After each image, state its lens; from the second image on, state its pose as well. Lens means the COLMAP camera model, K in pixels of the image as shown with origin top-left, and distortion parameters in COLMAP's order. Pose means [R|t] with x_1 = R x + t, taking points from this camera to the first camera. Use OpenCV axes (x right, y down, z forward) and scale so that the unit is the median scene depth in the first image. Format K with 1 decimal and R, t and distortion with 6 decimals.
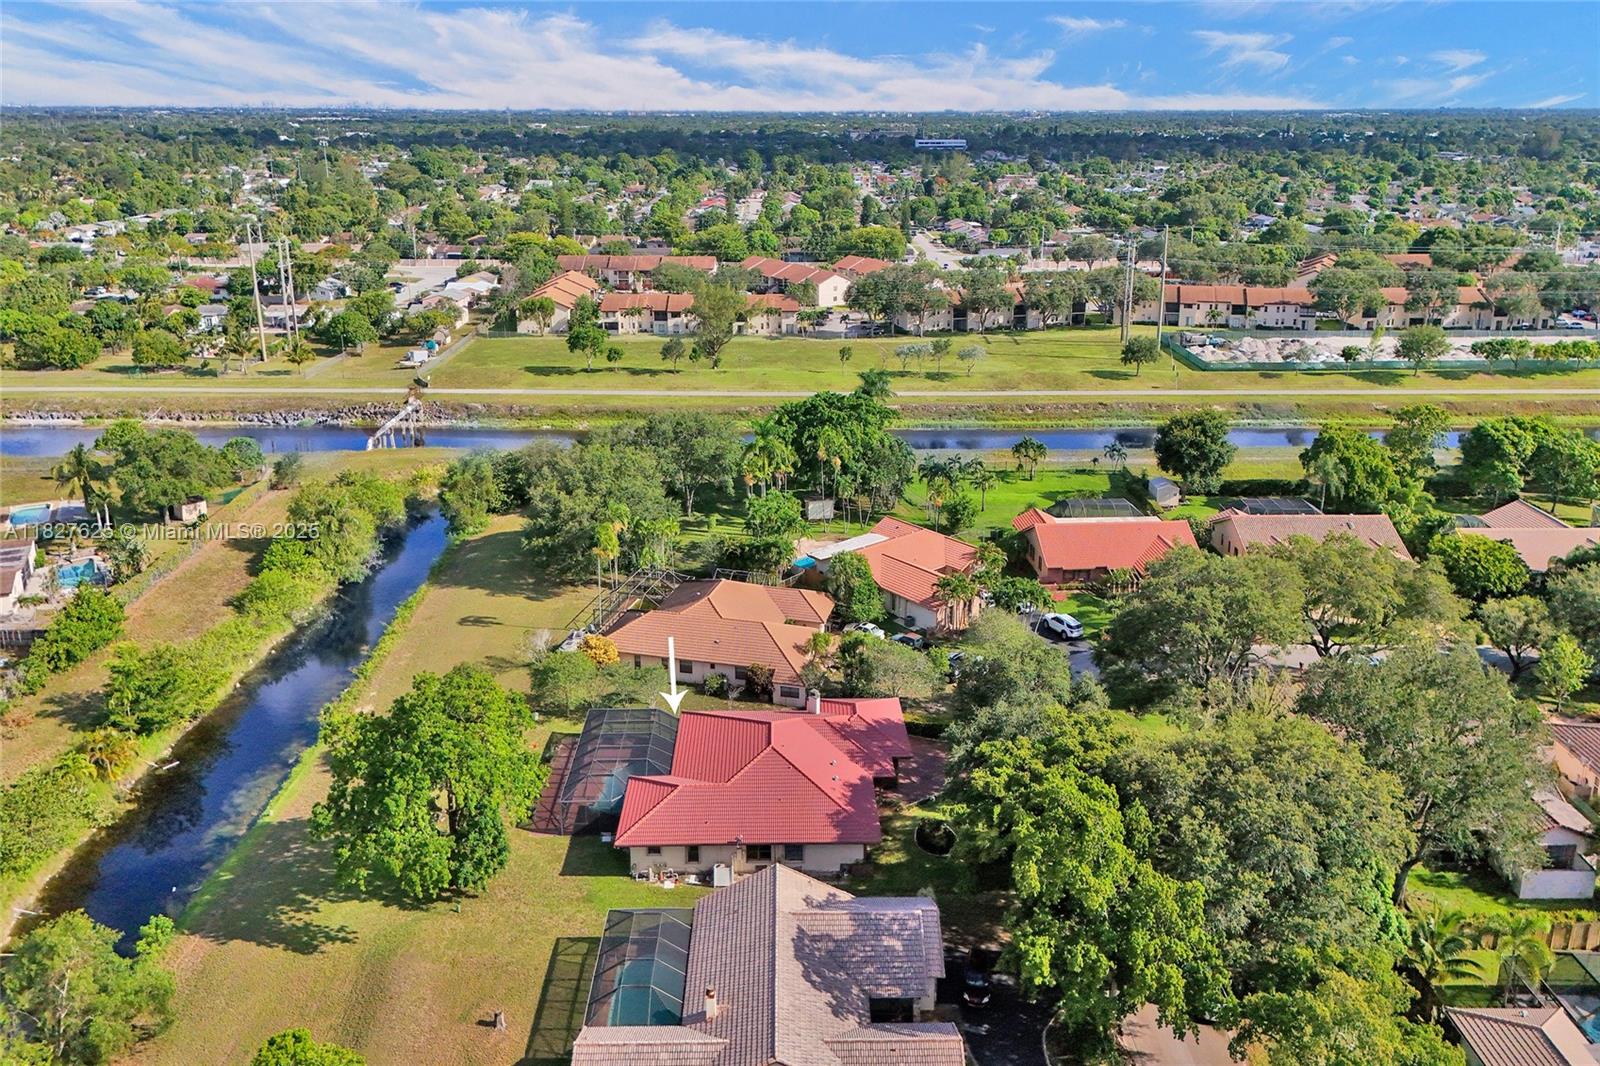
lens RADIAL K [[1151.3, 0, 812.7], [0, 1151.3, 525.3], [0, 0, 1]] dist [0.100550, -0.106398]
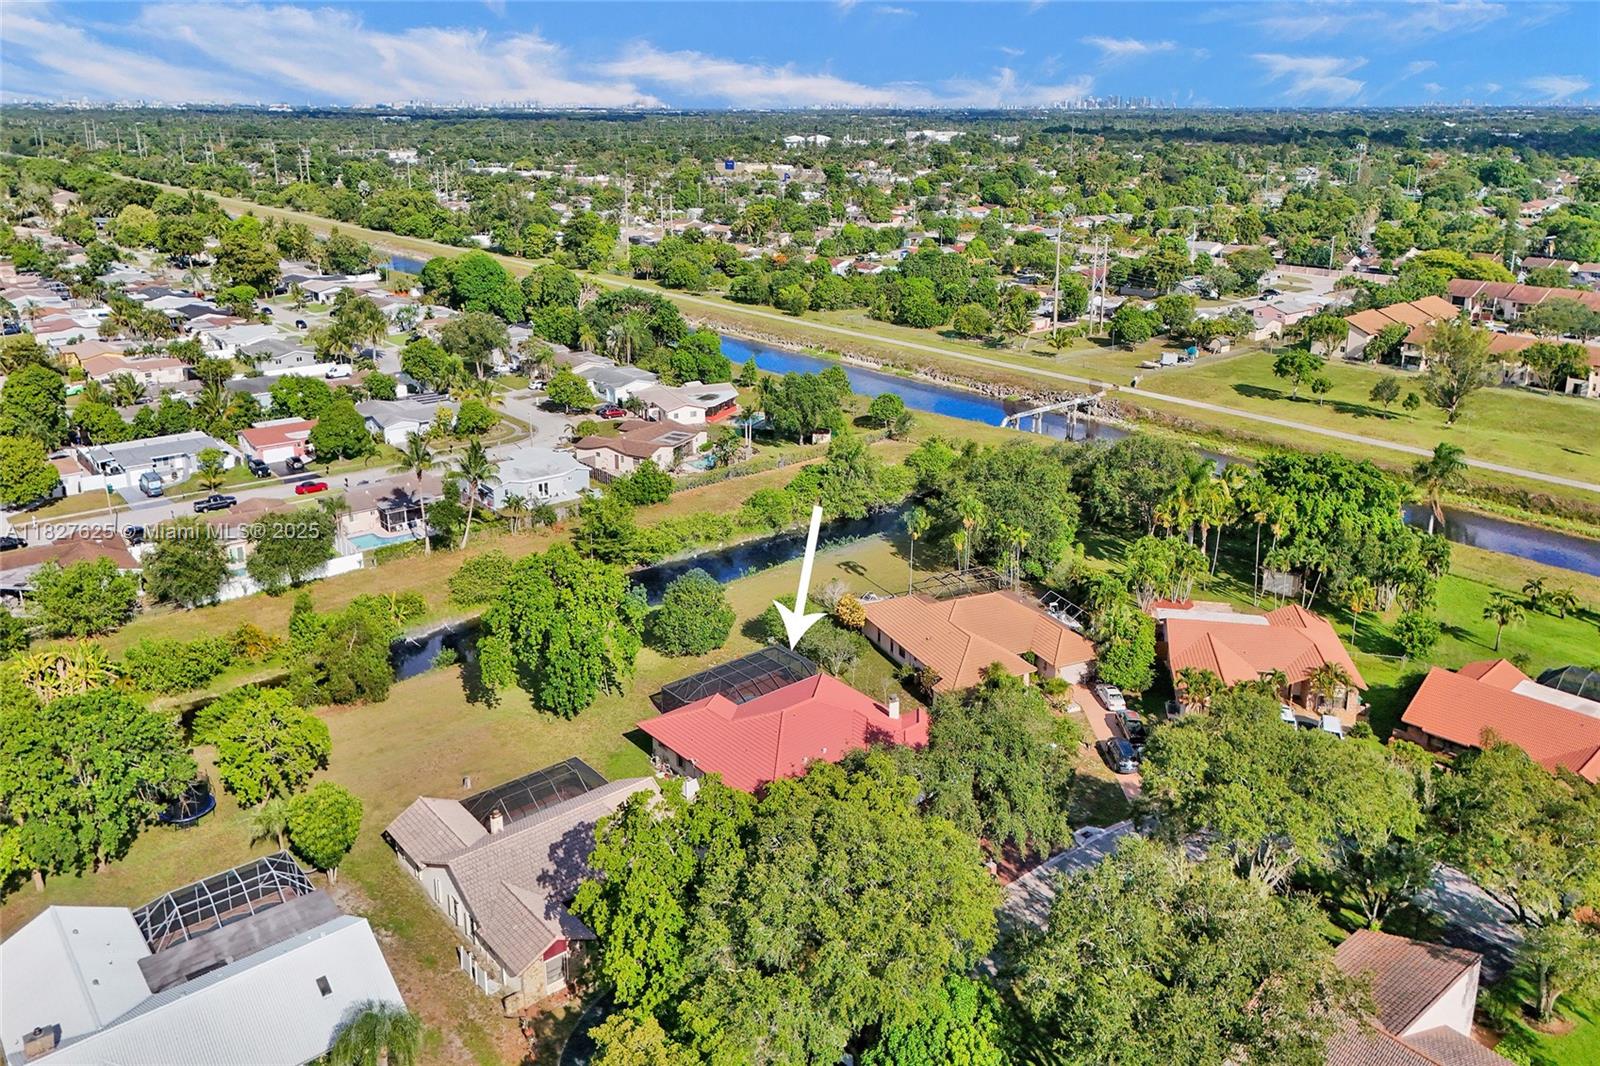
lens RADIAL K [[1151.3, 0, 812.7], [0, 1151.3, 525.3], [0, 0, 1]] dist [0.100550, -0.106398]
pose [[0.630357, 0.262548, -0.730560, 0.305935], [-0.262627, 0.957707, 0.117575, -0.049654], [0.730532, 0.117750, 0.672650, 0.106094]]
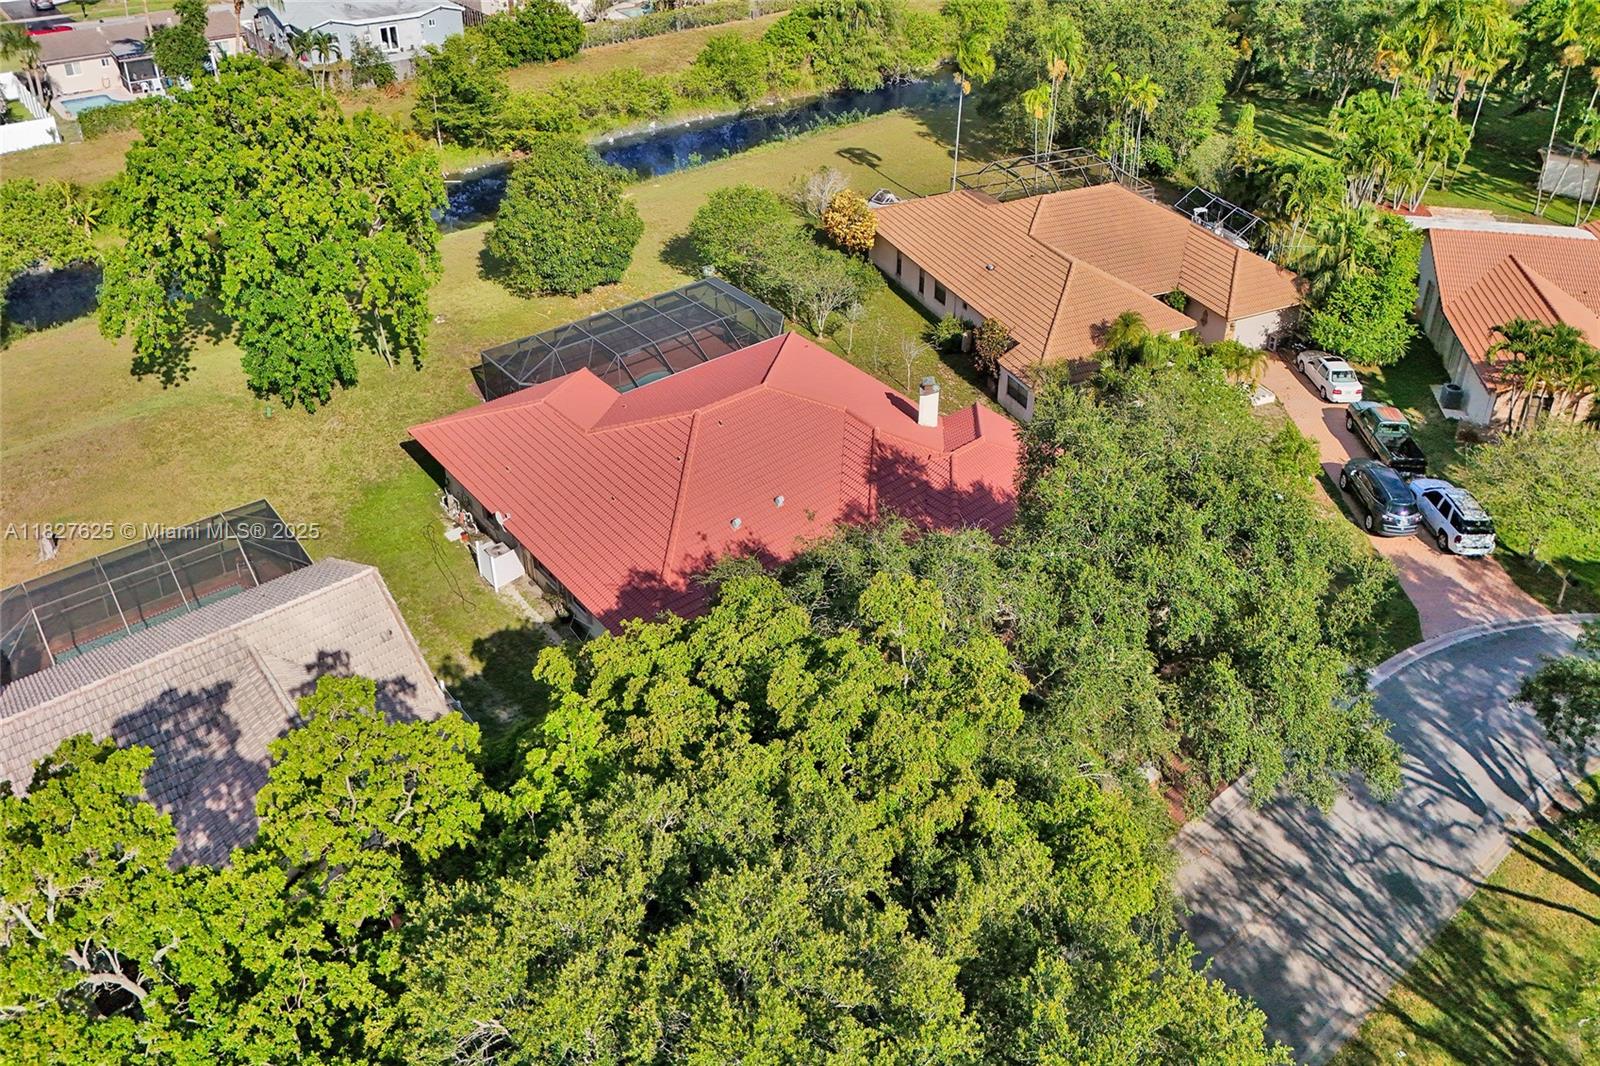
lens RADIAL K [[1151.3, 0, 812.7], [0, 1151.3, 525.3], [0, 0, 1]] dist [0.100550, -0.106398]
pose [[0.622035, 0.472061, -0.624684, 0.148853], [-0.268763, 0.878074, 0.395919, 0.002569], [0.735417, -0.078384, 0.673066, 0.275794]]
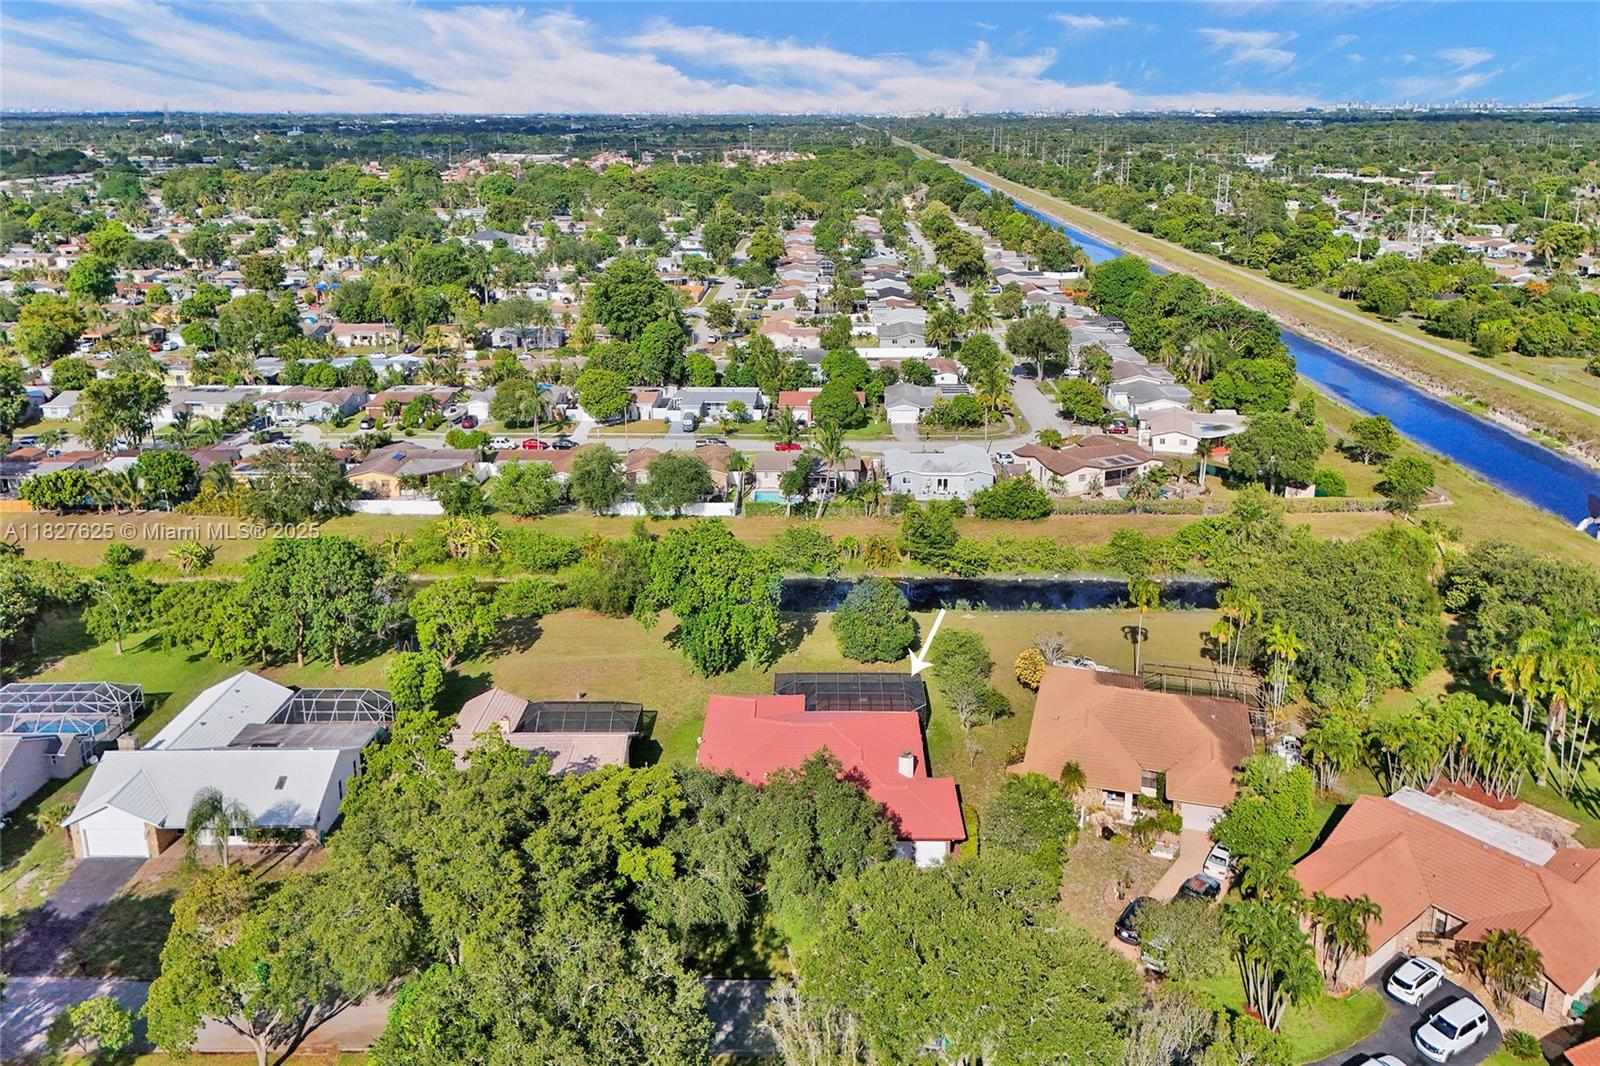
lens RADIAL K [[1151.3, 0, 812.7], [0, 1151.3, 525.3], [0, 0, 1]] dist [0.100550, -0.106398]
pose [[-0.025251, 0.333194, -0.942520, 0.378476], [-0.334810, 0.885552, 0.322024, -0.136690], [0.941947, 0.323697, 0.089196, 0.354150]]
